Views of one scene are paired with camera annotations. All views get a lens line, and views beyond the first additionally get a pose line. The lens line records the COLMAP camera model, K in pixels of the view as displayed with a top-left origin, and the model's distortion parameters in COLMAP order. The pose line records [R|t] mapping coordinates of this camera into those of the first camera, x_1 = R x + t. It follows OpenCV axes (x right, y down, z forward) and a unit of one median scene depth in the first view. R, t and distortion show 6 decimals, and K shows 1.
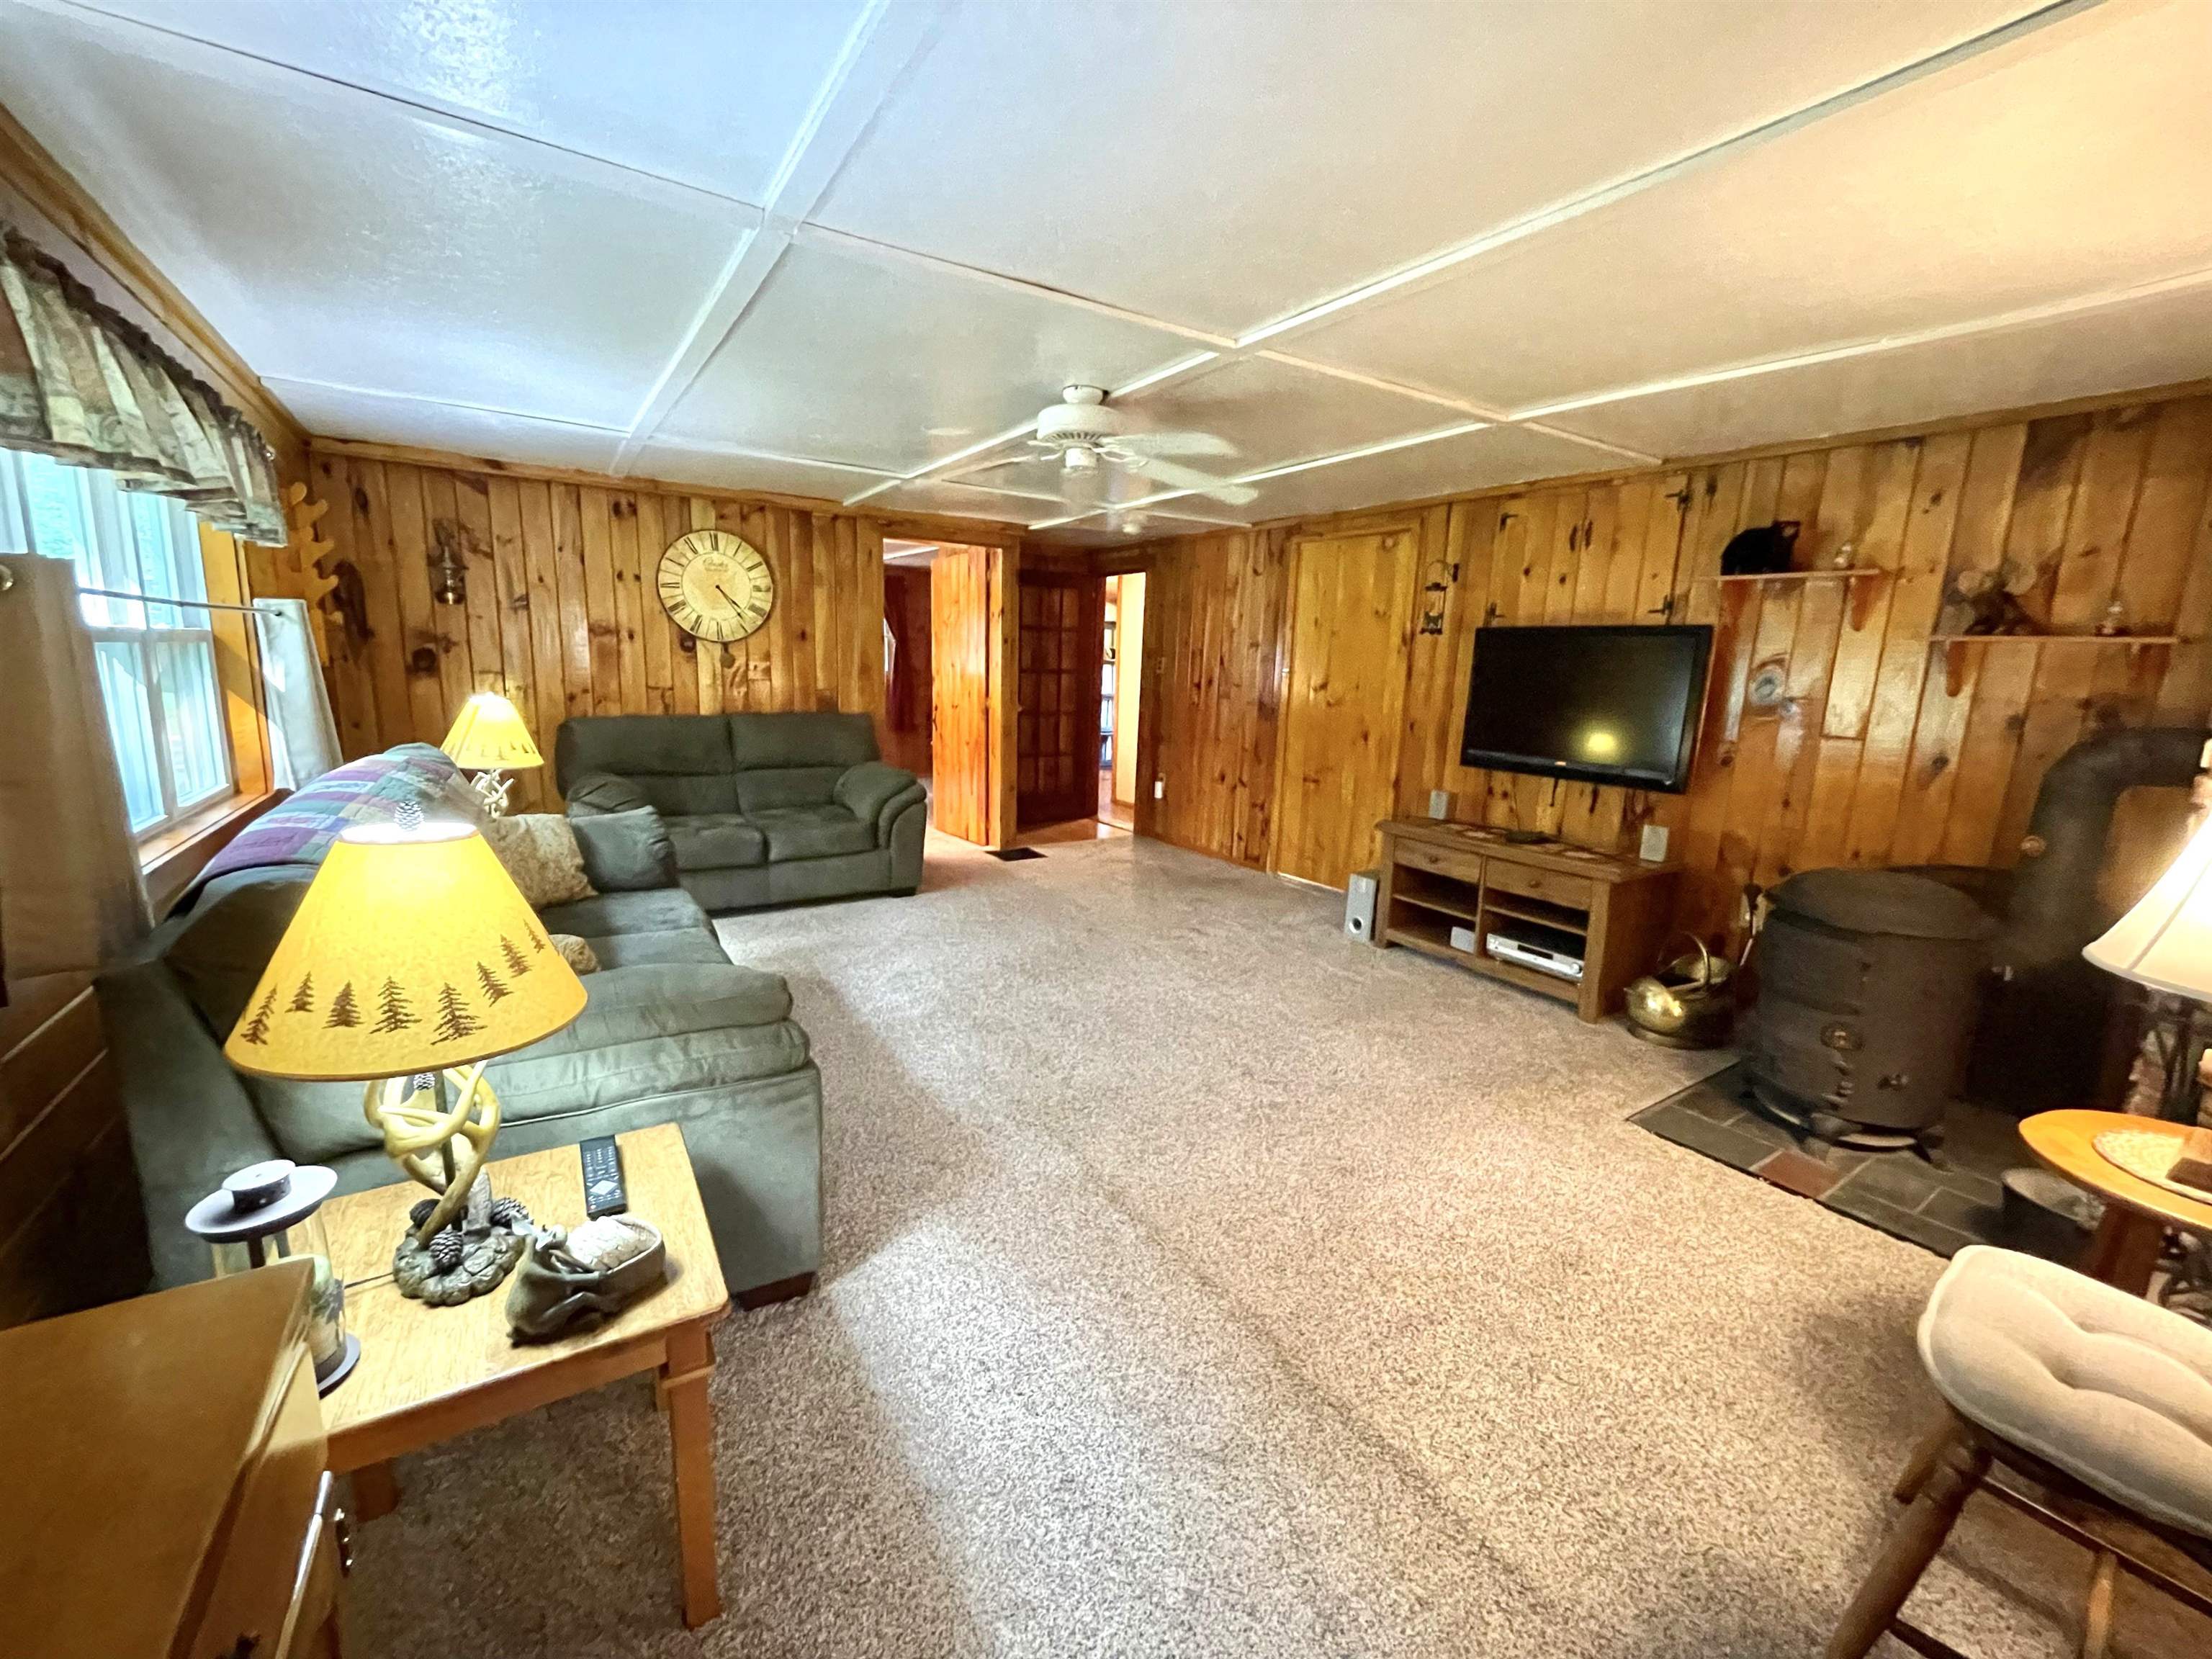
lens RADIAL K [[900.3, 0, 1115.9], [0, 900.3, 832.9], [0, 0, 1]] dist [-0.004244, 0.000217]
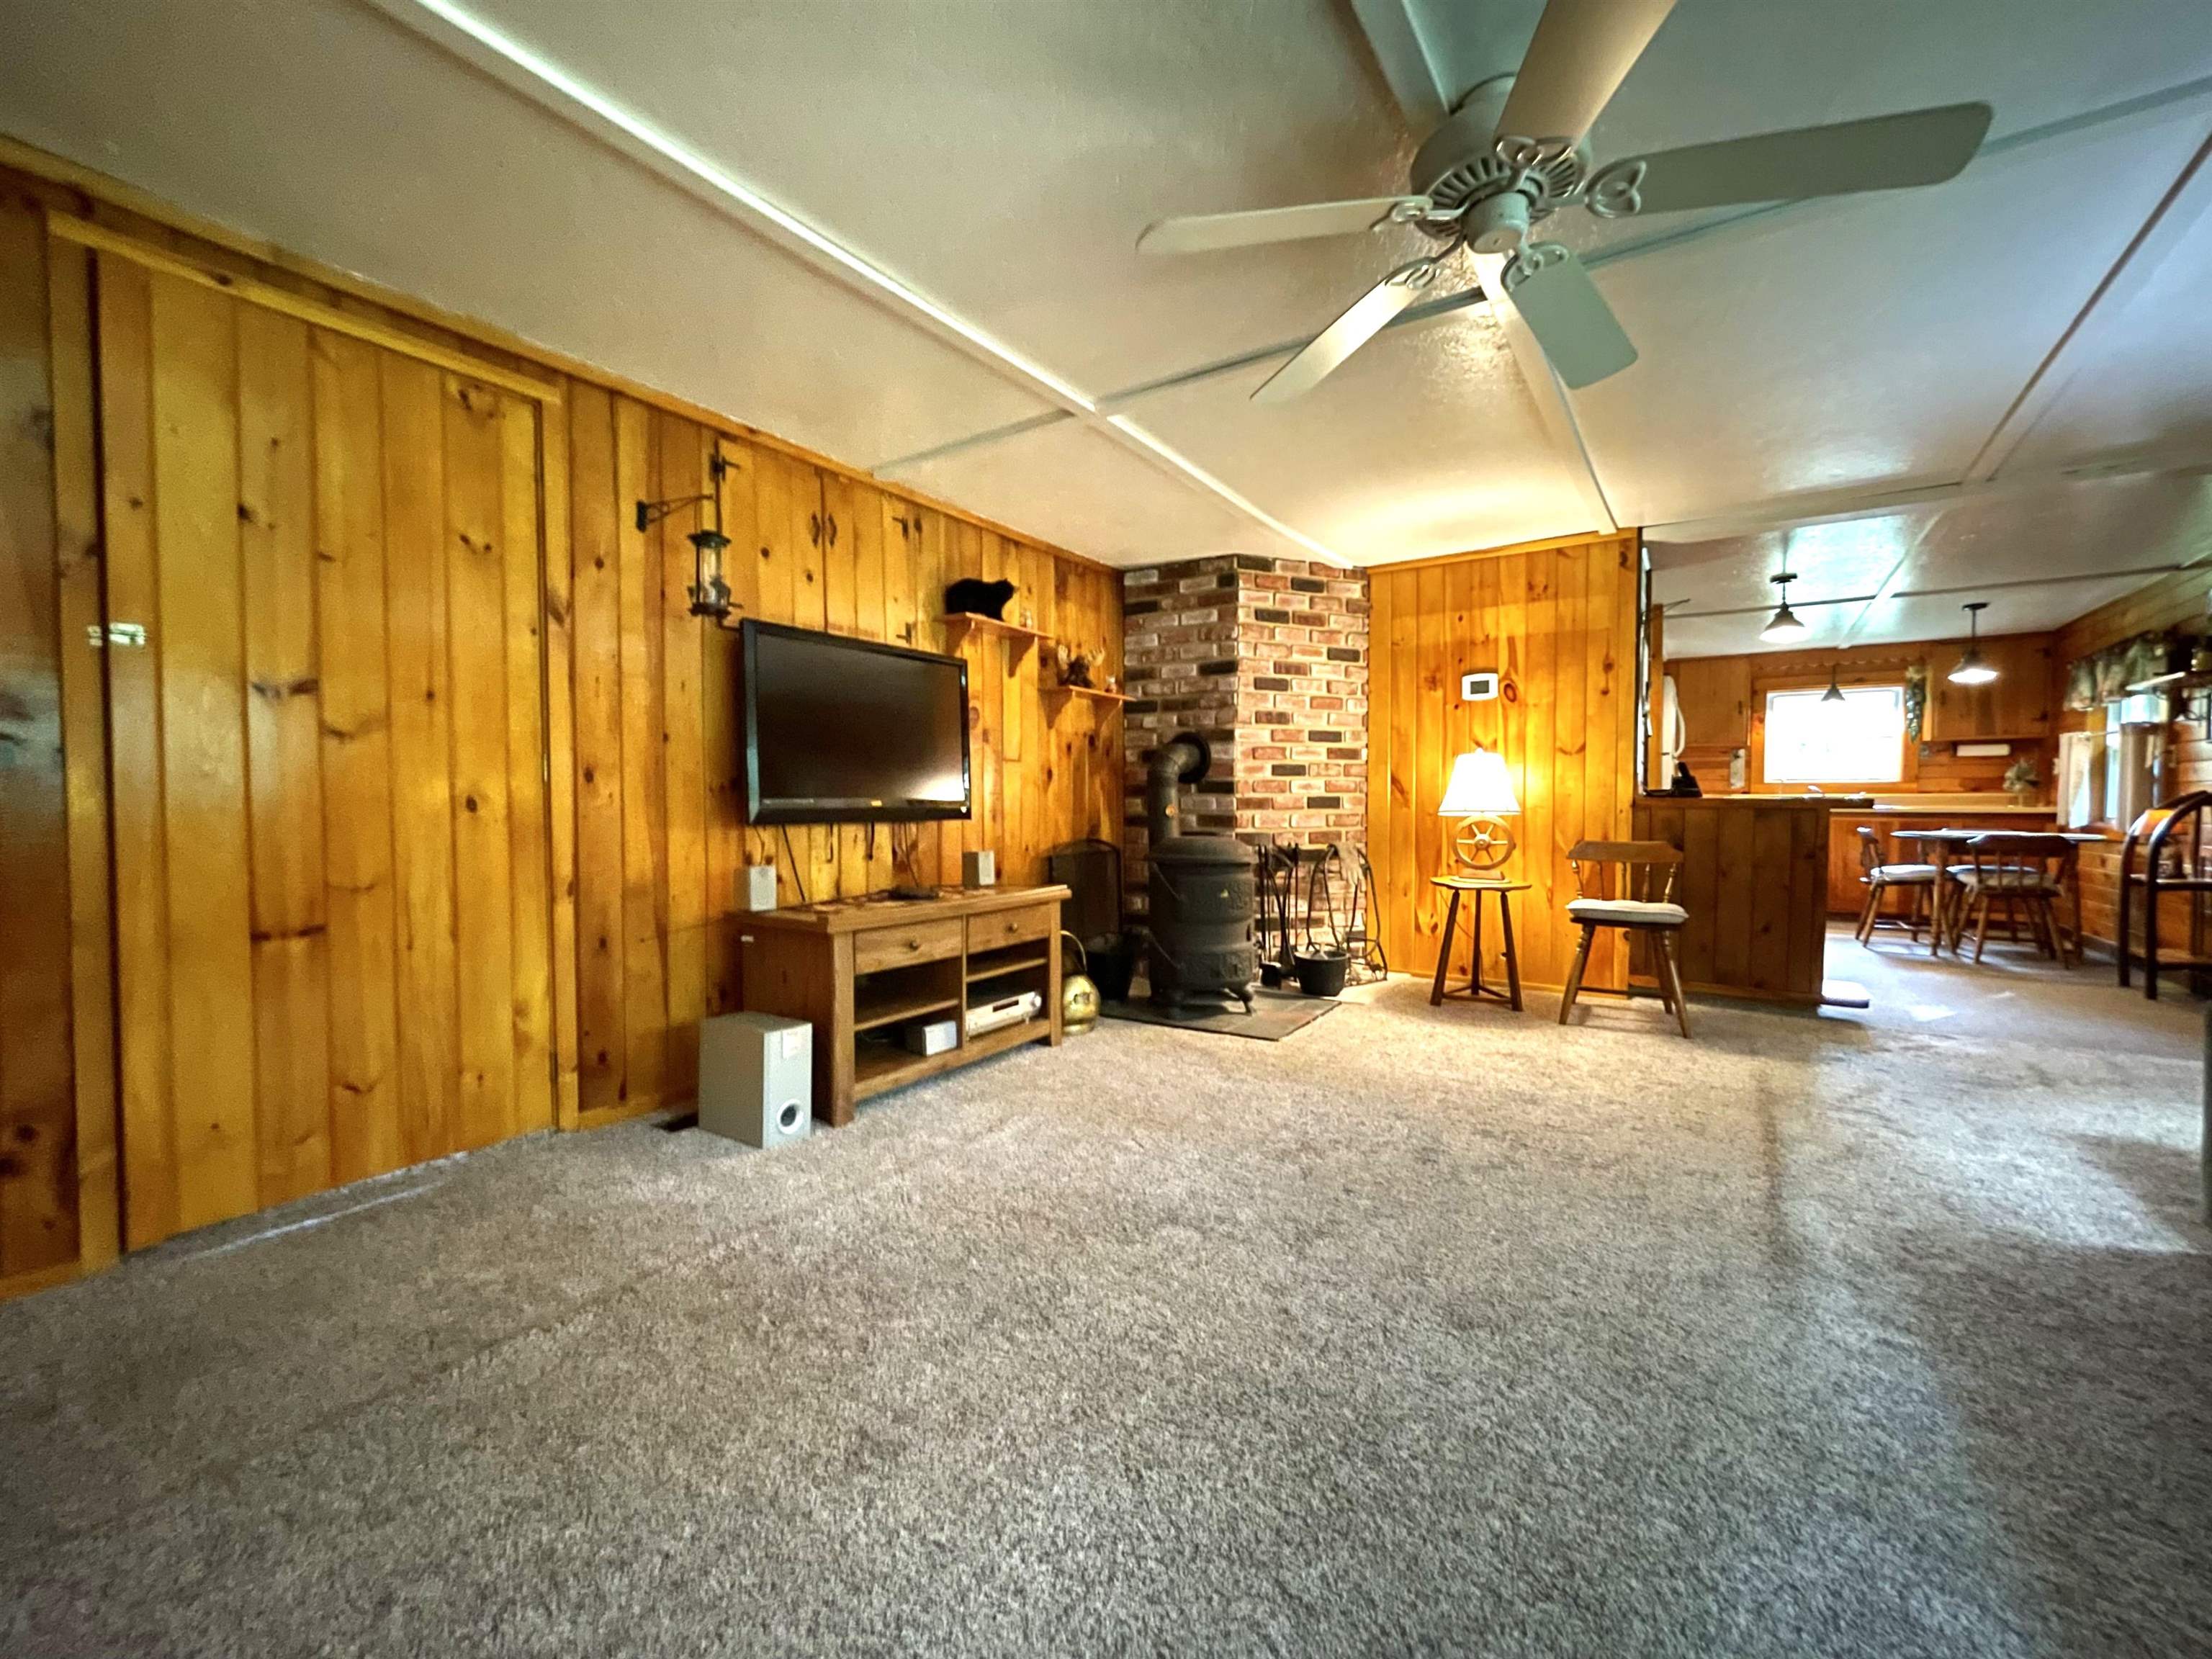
lens RADIAL K [[900.3, 0, 1109.6], [0, 900.3, 829.0], [0, 0, 1]] dist [-0.004244, 0.000217]
pose [[-0.384266, -0.063302, 0.921050, -0.327192], [0.161233, 0.977713, 0.134464, -0.121500], [-0.909034, 0.200174, -0.365496, 1.032795]]
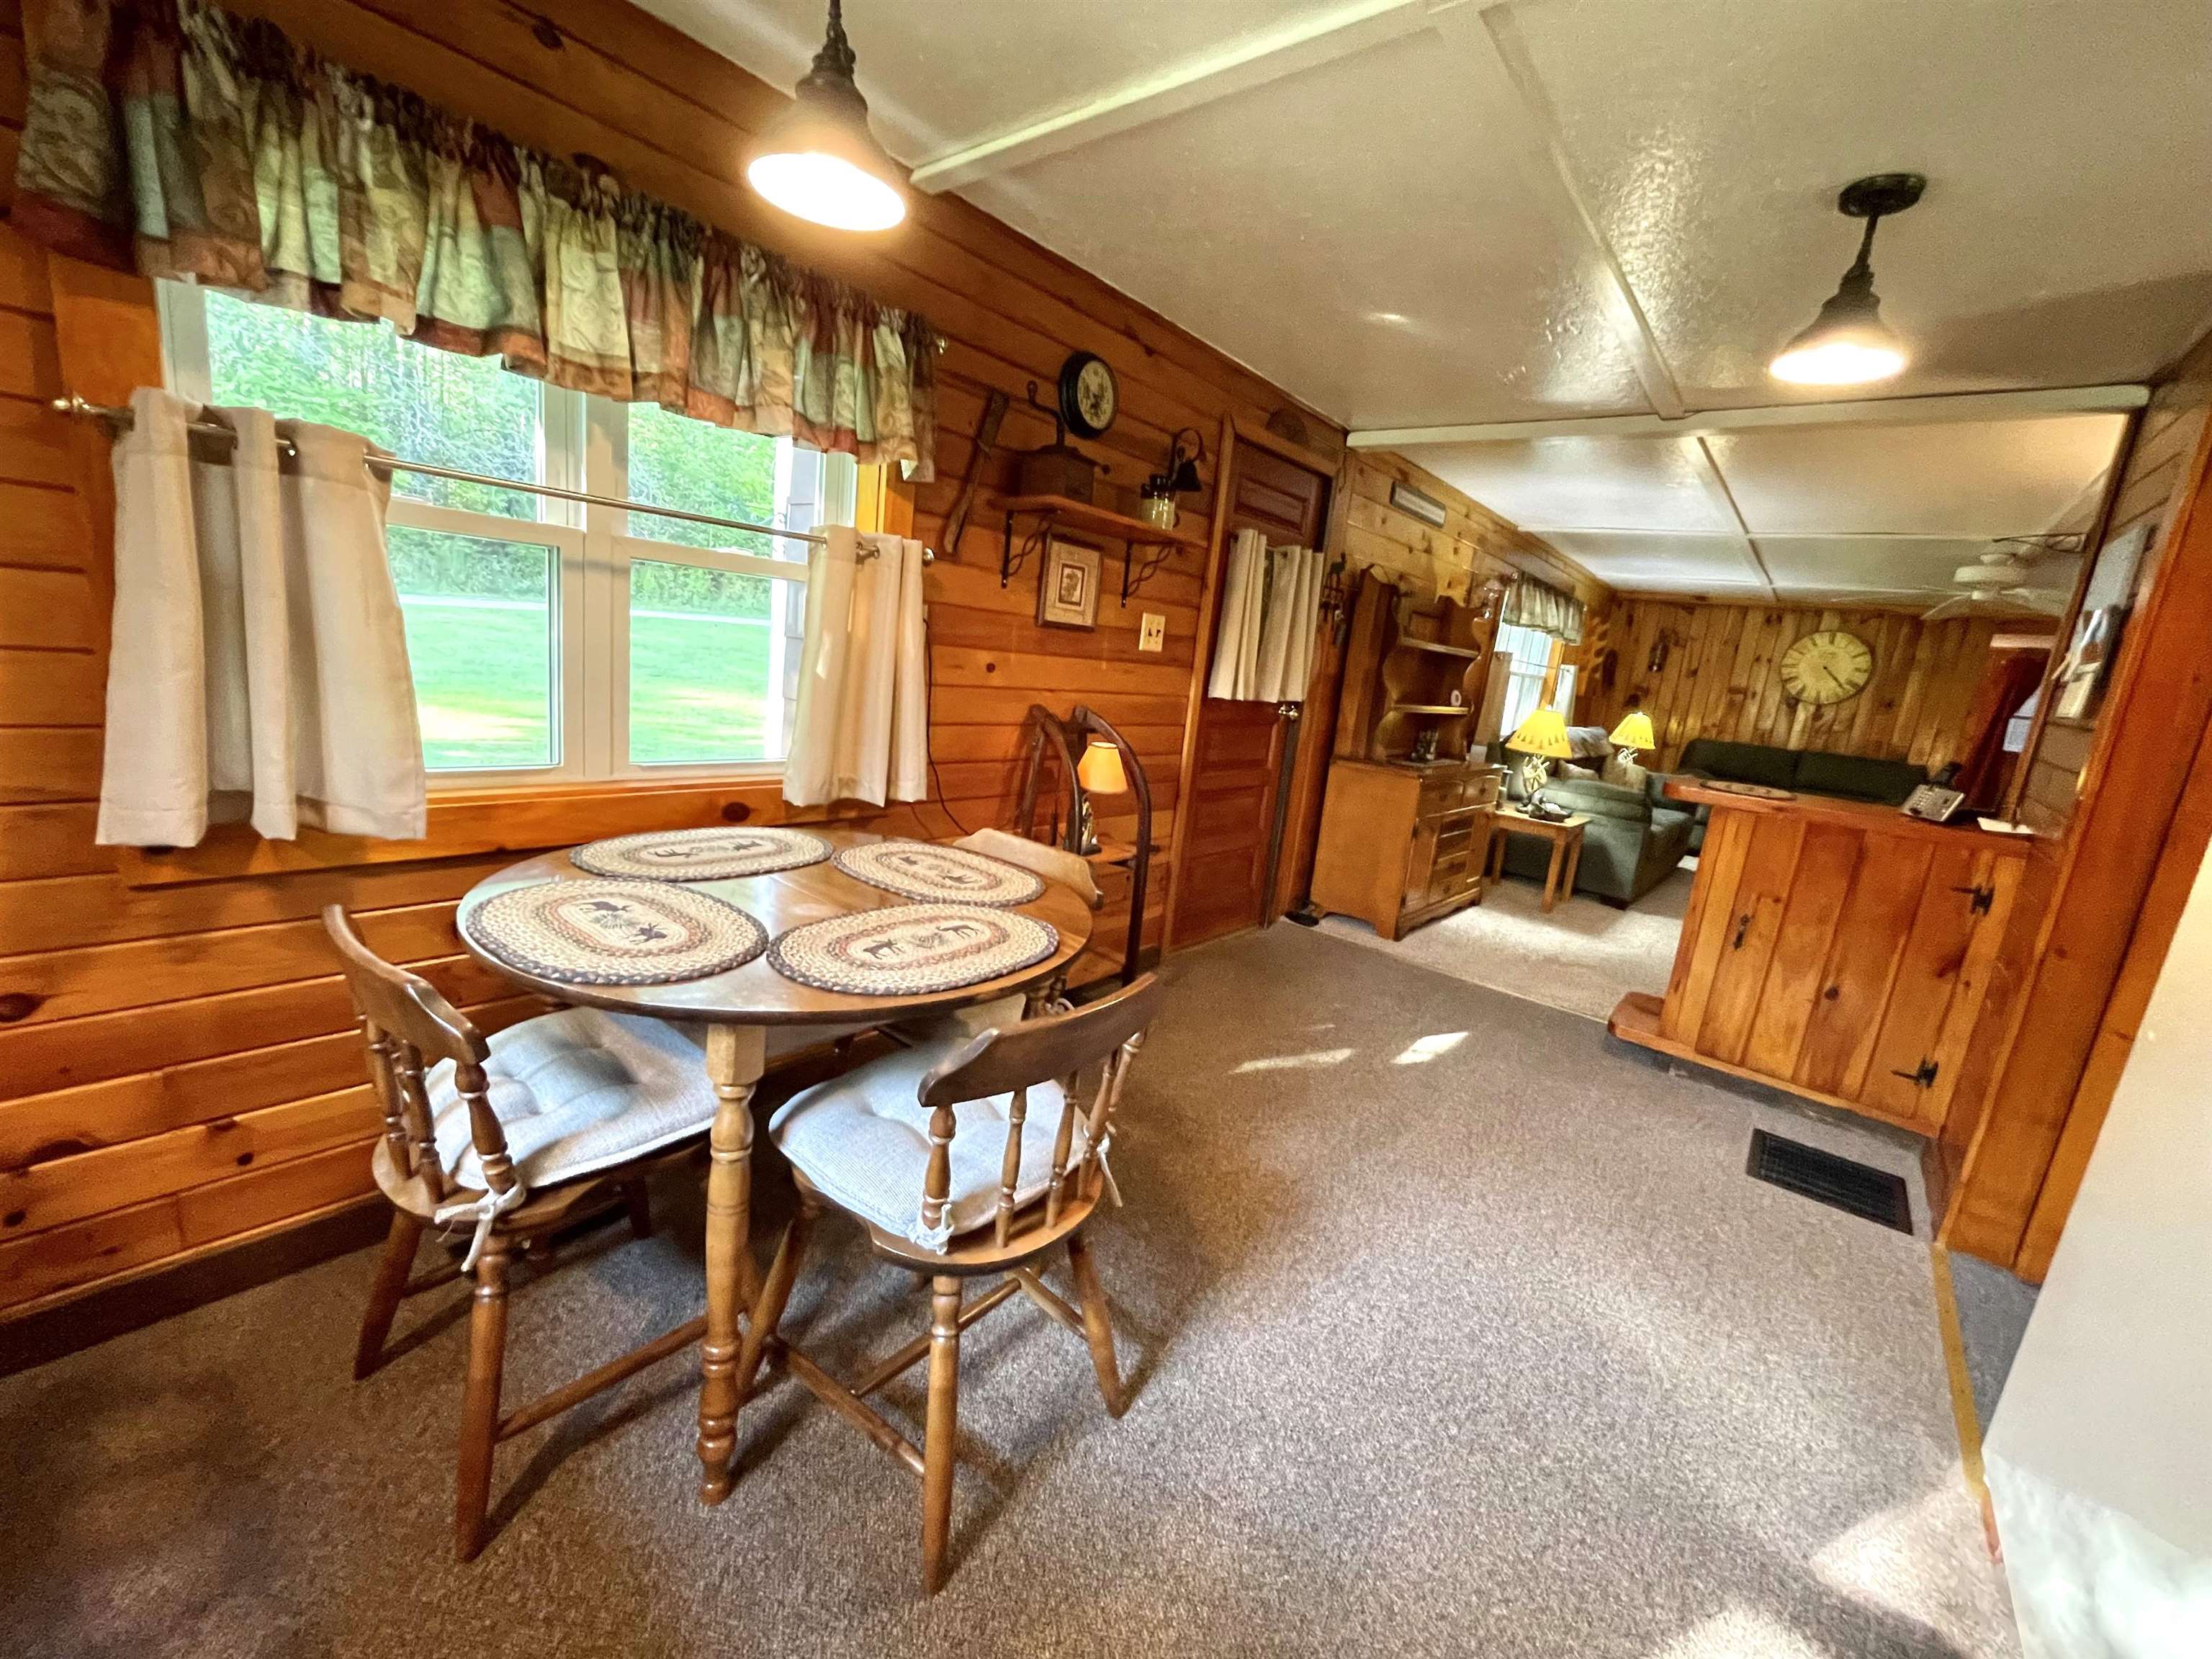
lens RADIAL K [[900.3, 0, 1110.2], [0, 900.3, 829.3], [0, 0, 1]] dist [-0.004244, 0.000217]
pose [[0.306315, 0.194948, -0.931754, 0.746577], [-0.275684, 0.955027, 0.109186, 0.174237], [0.911136, 0.223425, 0.346284, -0.635962]]
